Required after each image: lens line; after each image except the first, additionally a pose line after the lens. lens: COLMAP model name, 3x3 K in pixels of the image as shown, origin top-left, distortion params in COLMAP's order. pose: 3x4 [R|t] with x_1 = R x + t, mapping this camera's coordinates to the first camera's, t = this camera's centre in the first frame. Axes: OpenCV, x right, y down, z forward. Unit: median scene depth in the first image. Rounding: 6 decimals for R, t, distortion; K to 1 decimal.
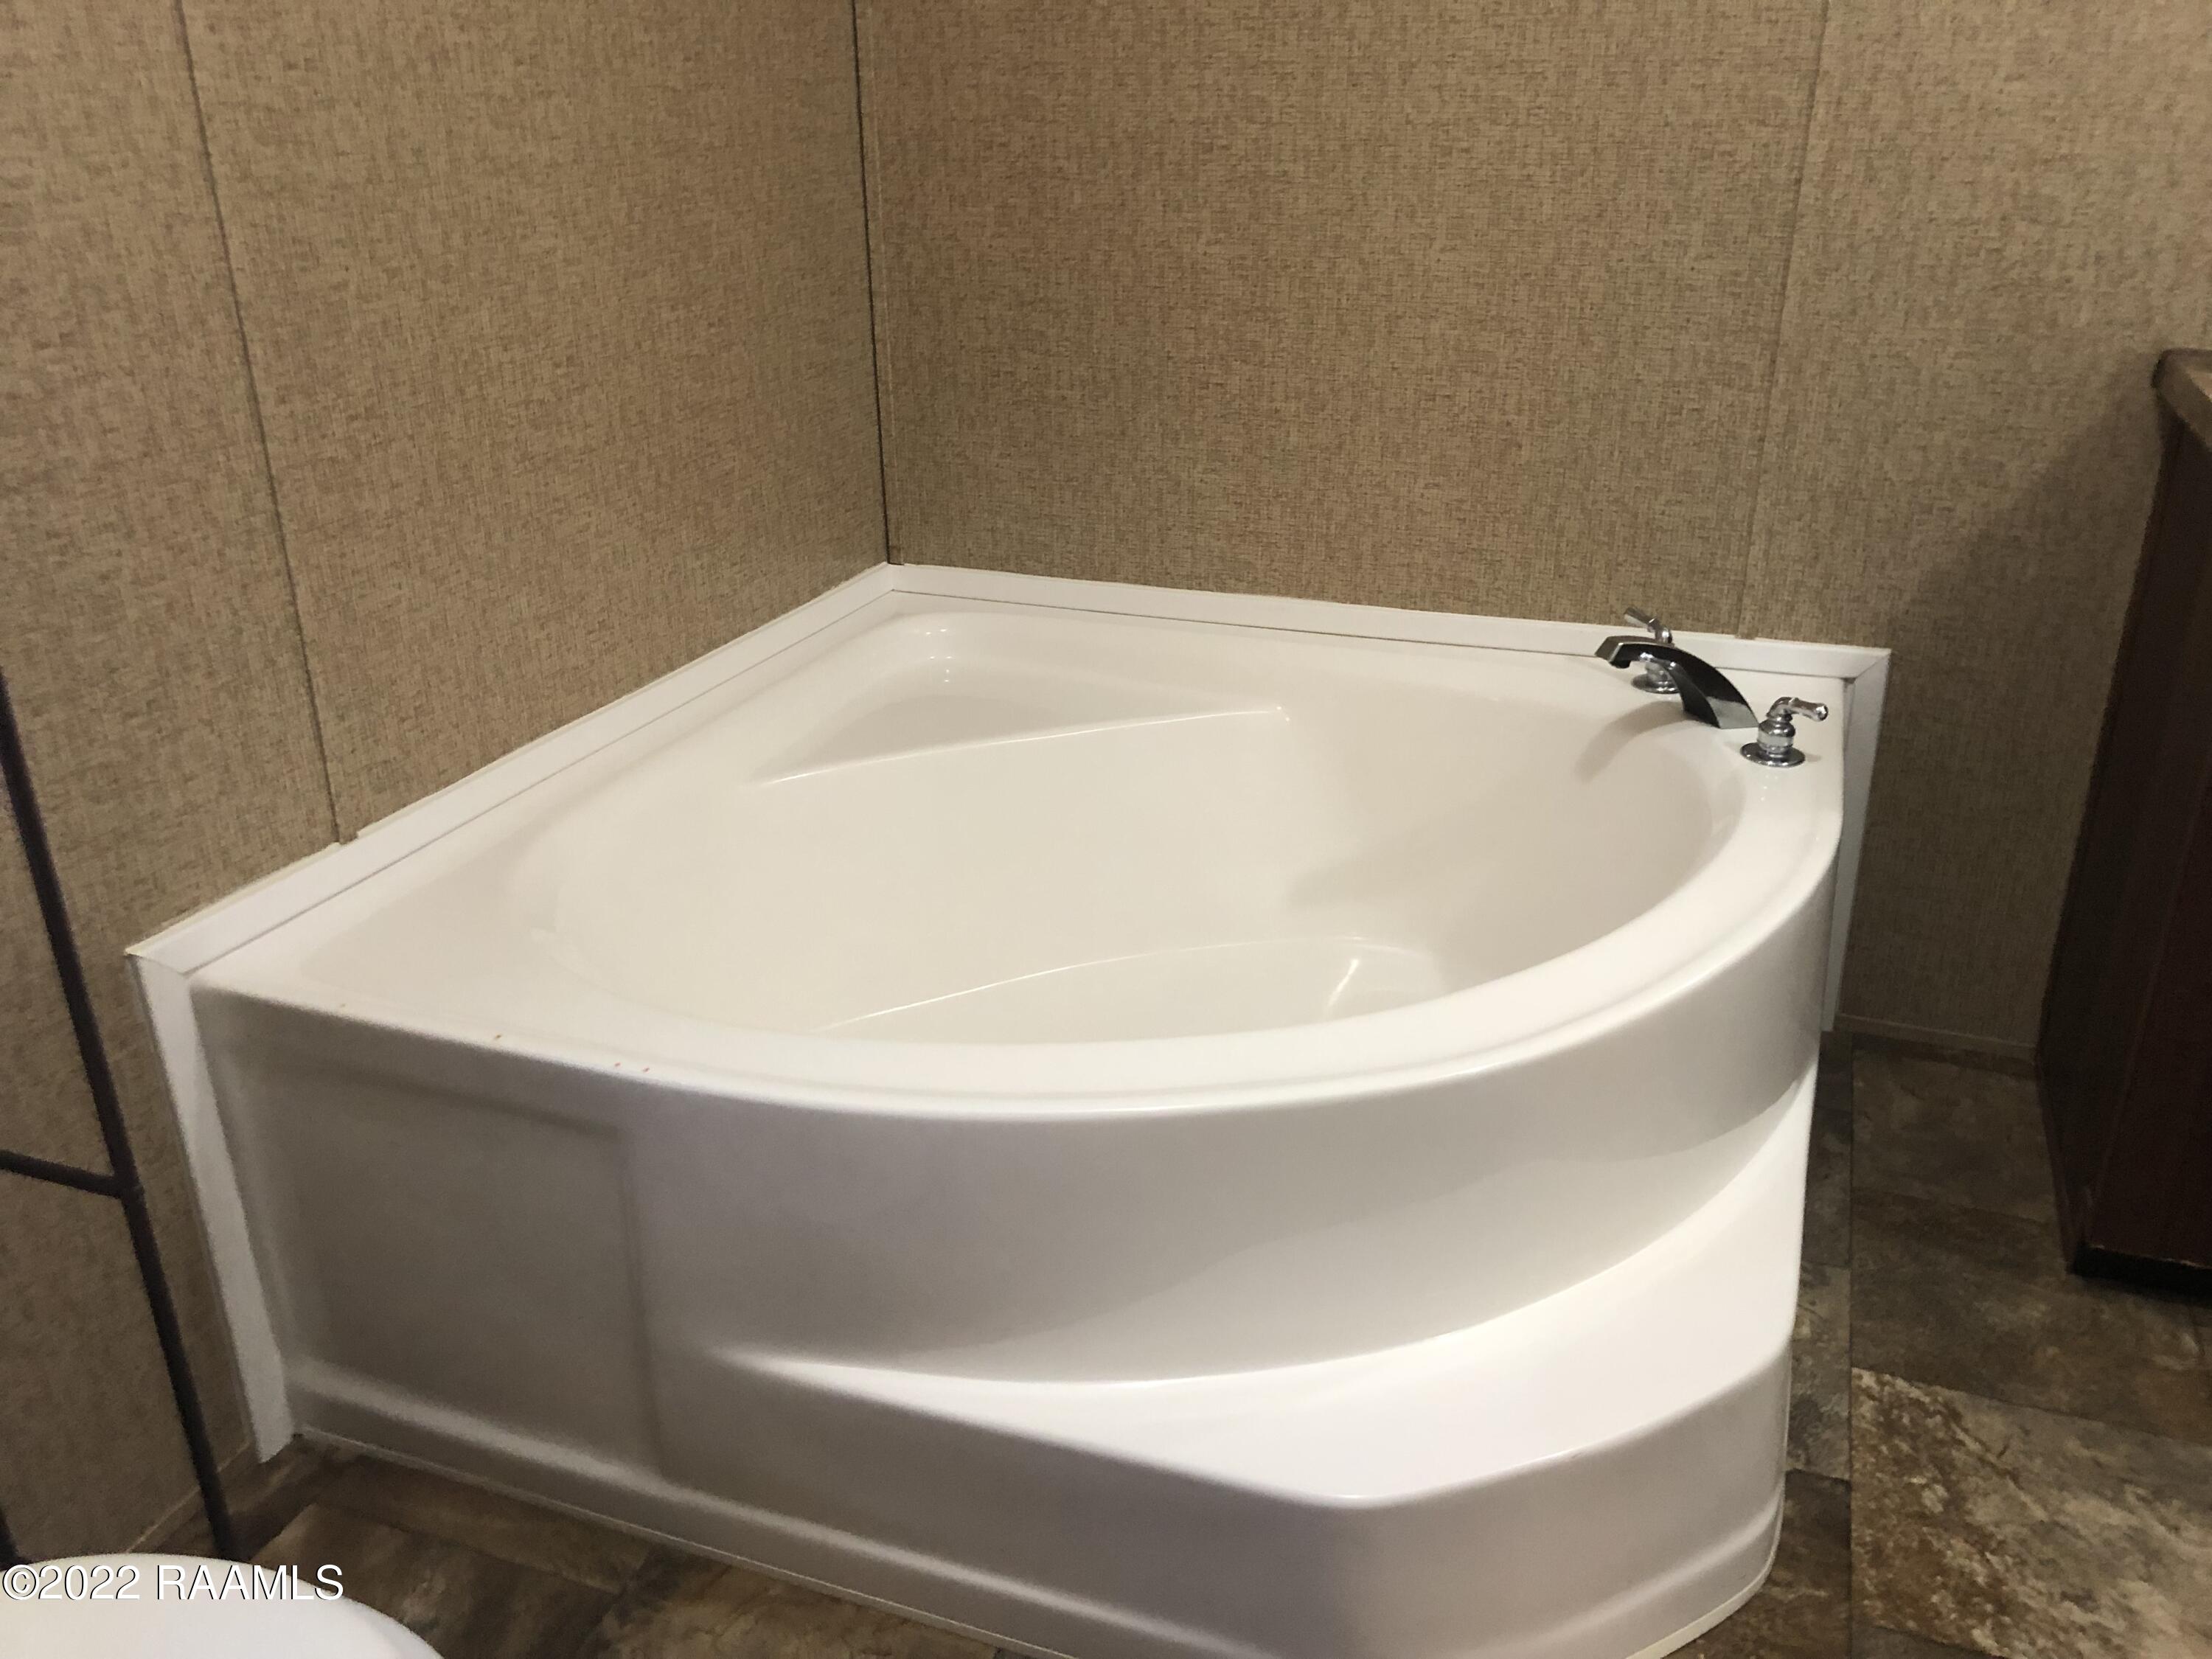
lens RADIAL K [[1831.2, 0, 1094.7], [0, 1831.2, 826.7], [0, 0, 1]] dist [0.010331, 0.002326]
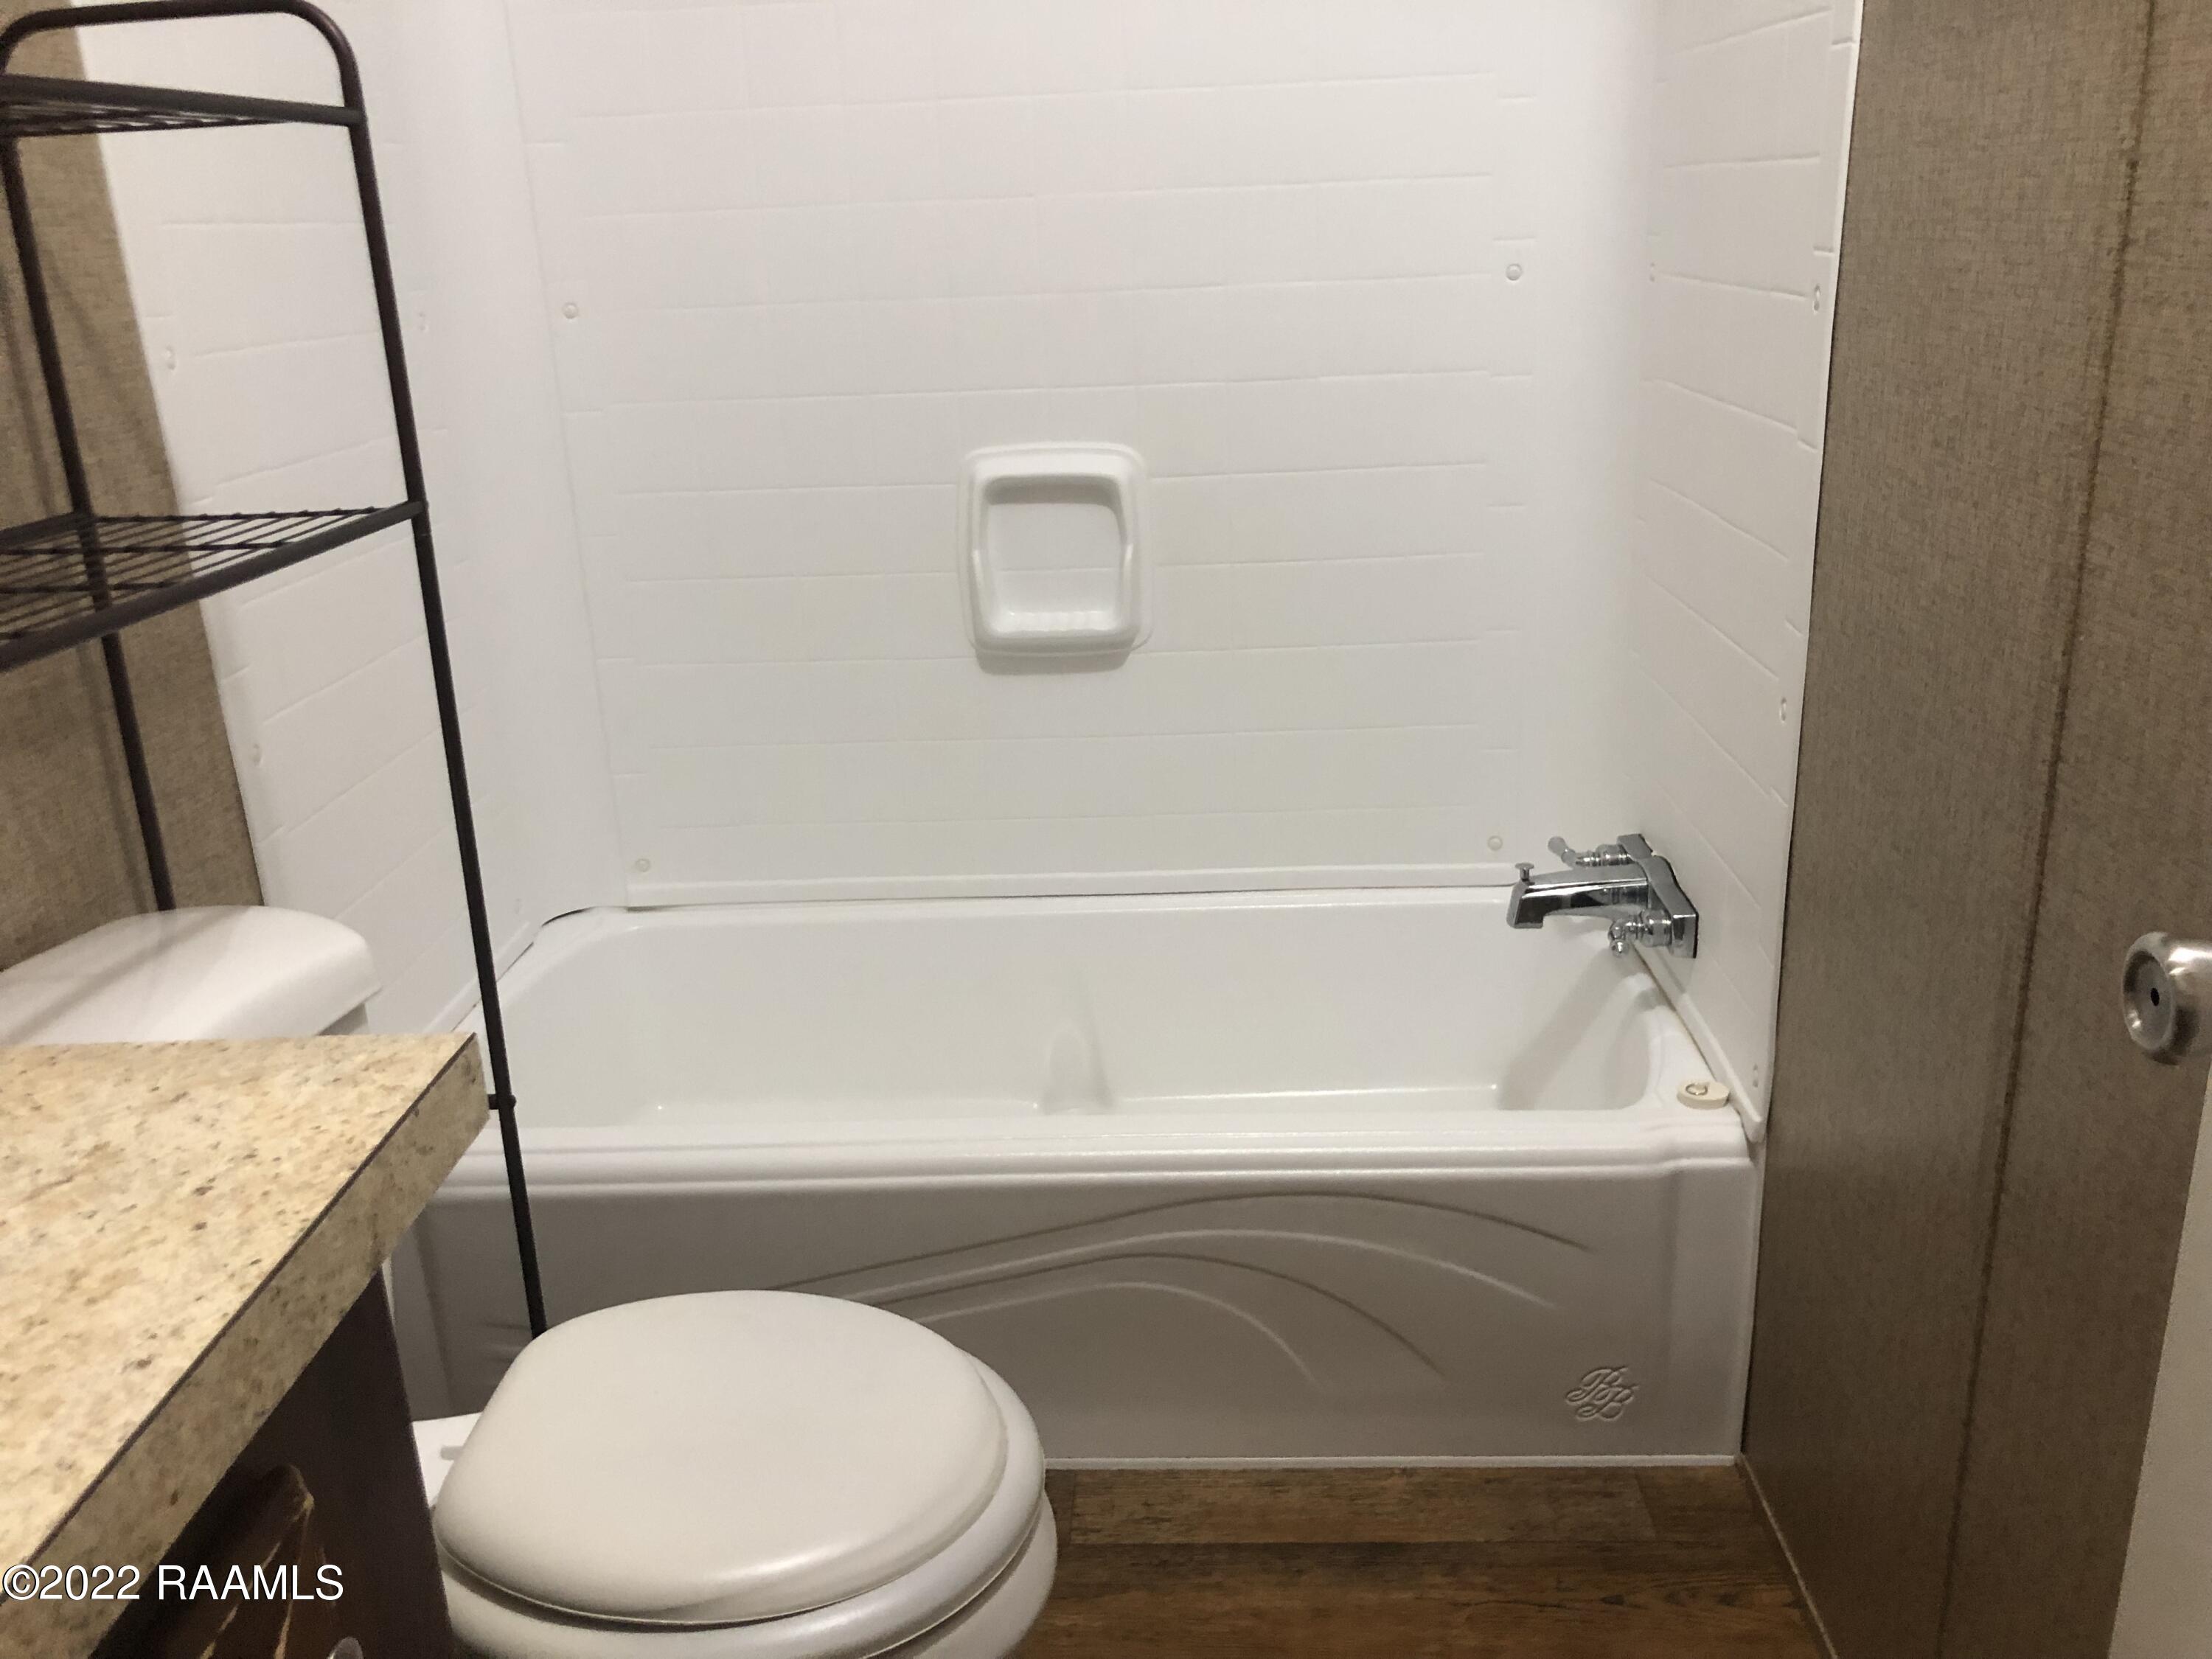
lens RADIAL K [[1831.2, 0, 1094.7], [0, 1831.2, 826.7], [0, 0, 1]] dist [0.010331, 0.002326]
pose [[0.265339, 0.417551, -0.869049, 0.282474], [-0.342613, 0.883363, 0.319821, -0.270656], [0.901228, 0.212886, 0.377449, 0.593896]]
